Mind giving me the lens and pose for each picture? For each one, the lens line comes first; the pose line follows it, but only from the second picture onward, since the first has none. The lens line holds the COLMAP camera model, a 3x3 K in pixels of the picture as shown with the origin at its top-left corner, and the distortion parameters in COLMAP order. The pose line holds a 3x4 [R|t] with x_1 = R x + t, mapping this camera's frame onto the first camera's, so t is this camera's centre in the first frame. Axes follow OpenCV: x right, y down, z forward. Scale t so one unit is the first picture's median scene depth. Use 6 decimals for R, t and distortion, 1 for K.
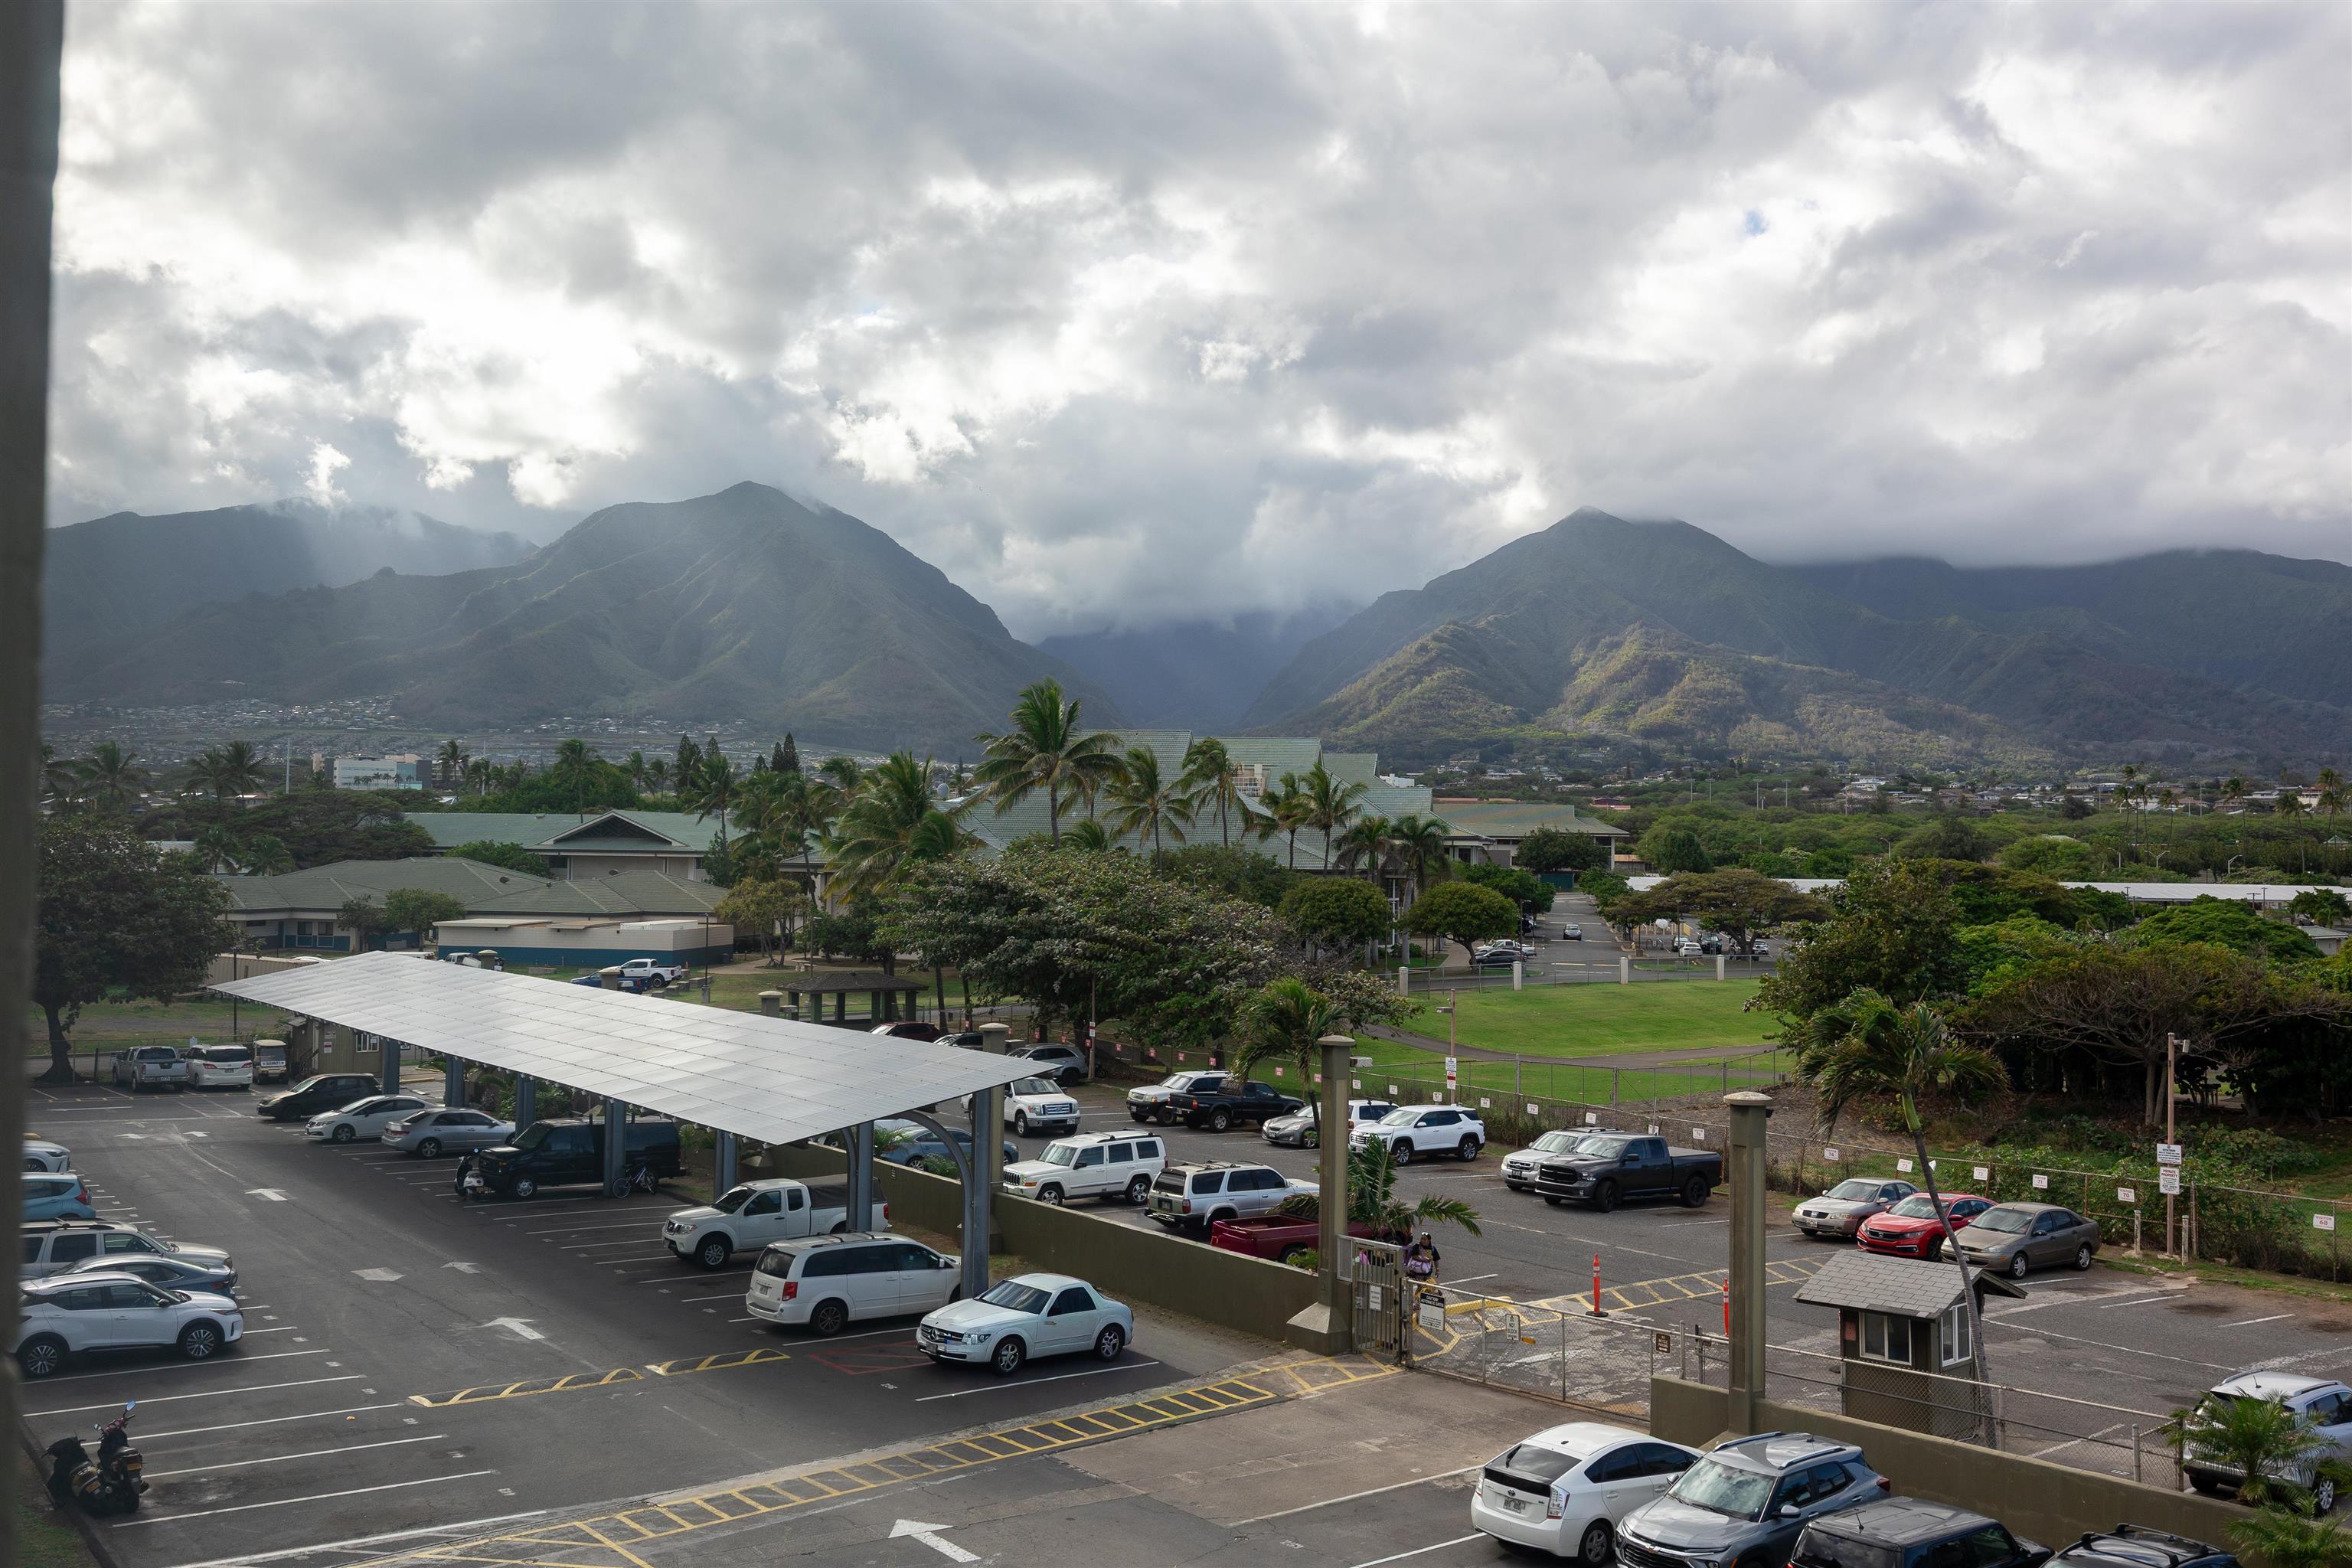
lens RADIAL K [[2200.0, 0, 1176.0], [0, 2200.0, 784.0], [0, 0, 1]] dist [-0.023517, 0.000772]
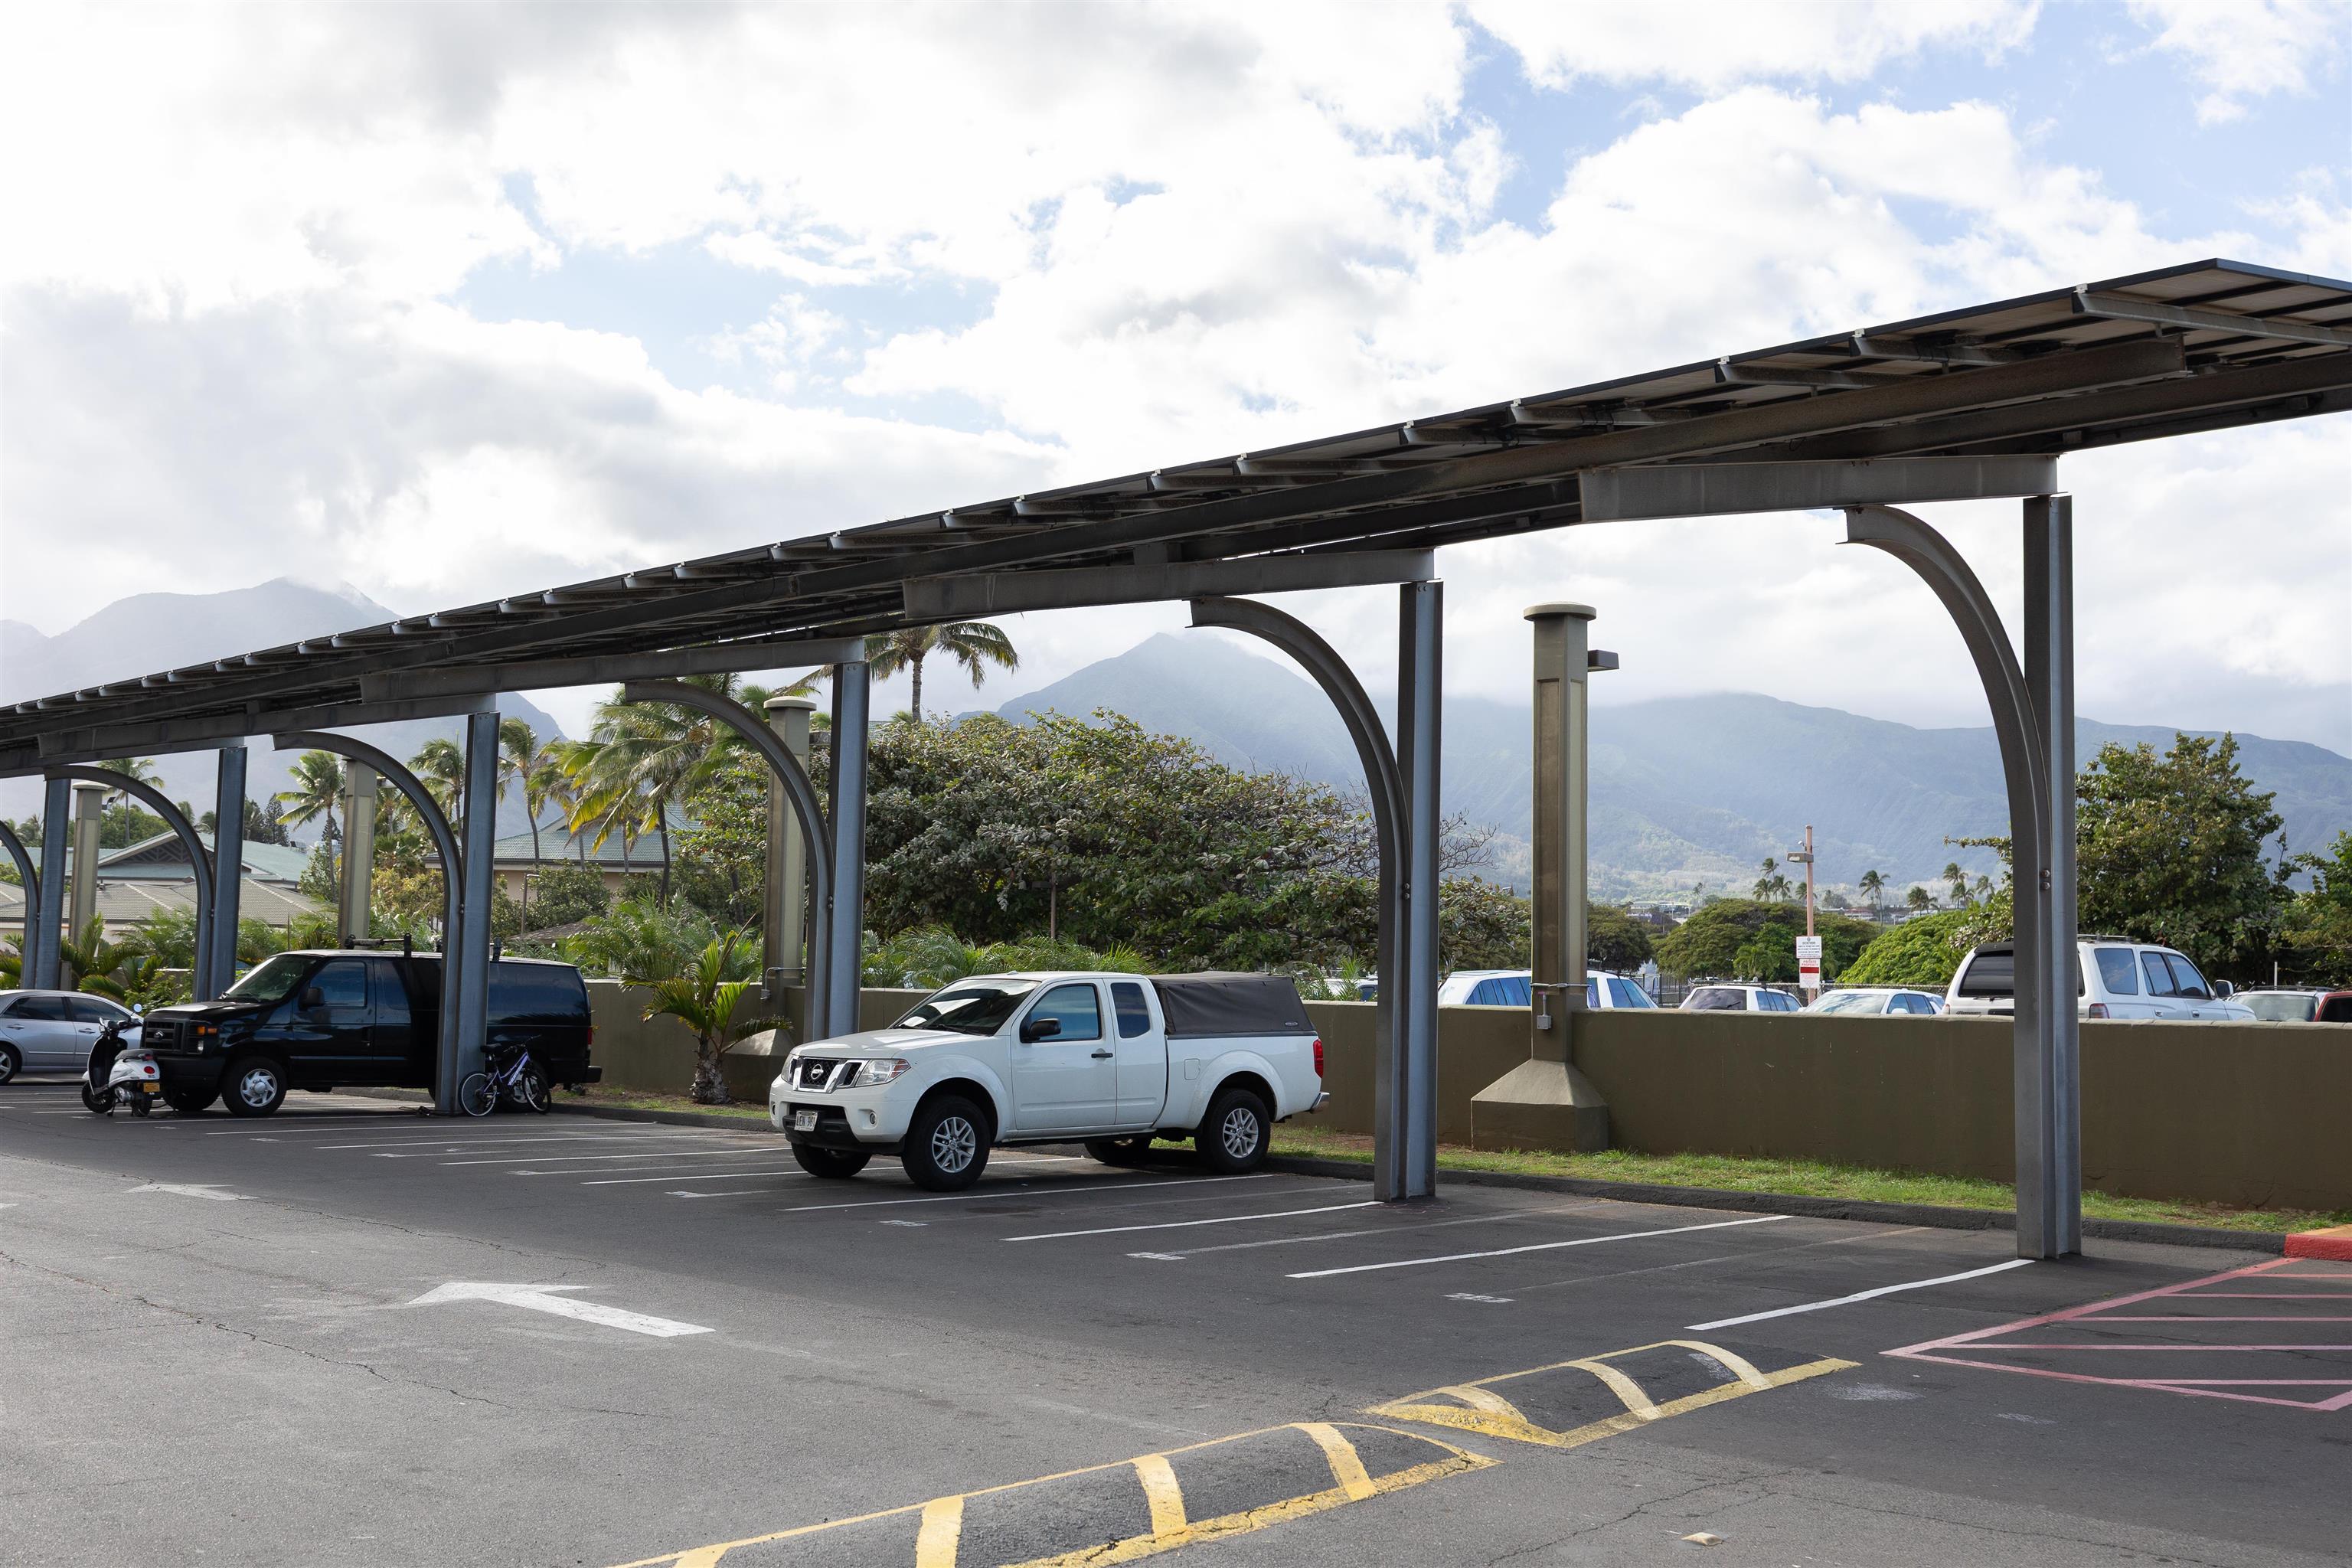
lens RADIAL K [[2200.0, 0, 1176.0], [0, 2200.0, 784.0], [0, 0, 1]] dist [-0.023517, 0.000772]
pose [[0.980710, 0.022882, 0.194125, -0.199981], [-0.011905, 0.998273, -0.057527, 0.143769], [-0.195106, 0.054106, 0.979289, 0.525629]]
